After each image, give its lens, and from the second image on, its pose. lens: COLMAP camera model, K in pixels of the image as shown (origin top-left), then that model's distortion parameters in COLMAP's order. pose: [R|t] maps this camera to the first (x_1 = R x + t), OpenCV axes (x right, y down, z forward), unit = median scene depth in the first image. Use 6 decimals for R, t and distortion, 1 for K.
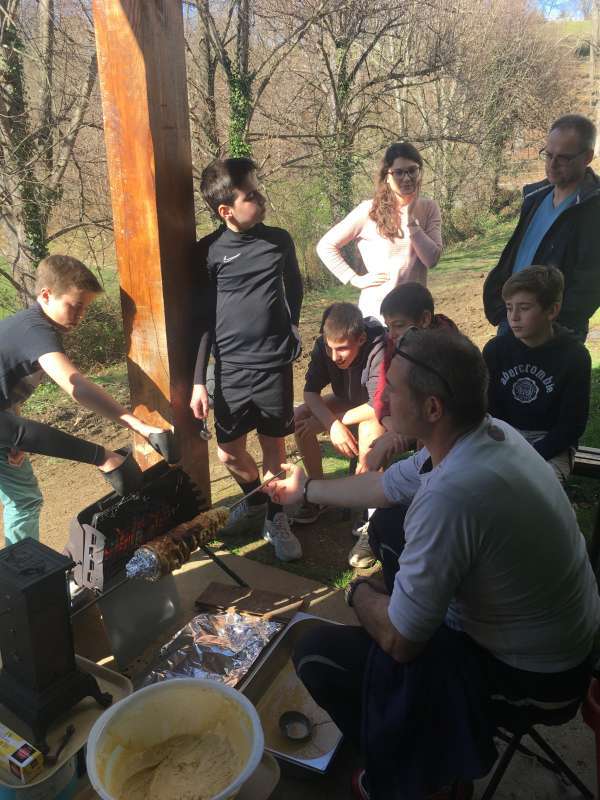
lens RADIAL K [[682.8, 0, 299.6], [0, 682.8, 408.4], [0, 0, 1]] dist [0.046705, -0.006378]
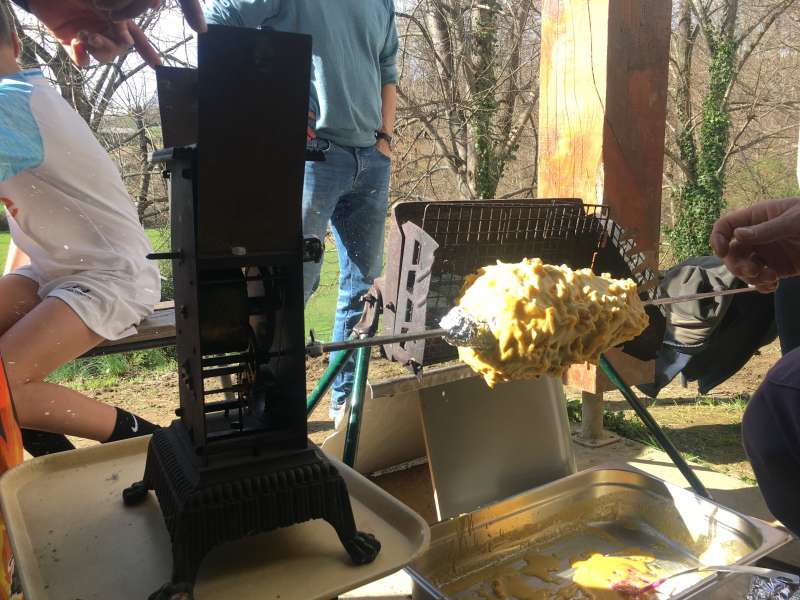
lens RADIAL K [[682.8, 0, 401.8], [0, 682.8, 298.7], [0, 0, 1]] dist [0.046705, -0.006378]
pose [[0.882546, 0.083455, -0.462761, -0.012001], [-0.161994, 0.977842, -0.132599, 0.049479], [0.441441, 0.191989, 0.876510, 0.093408]]
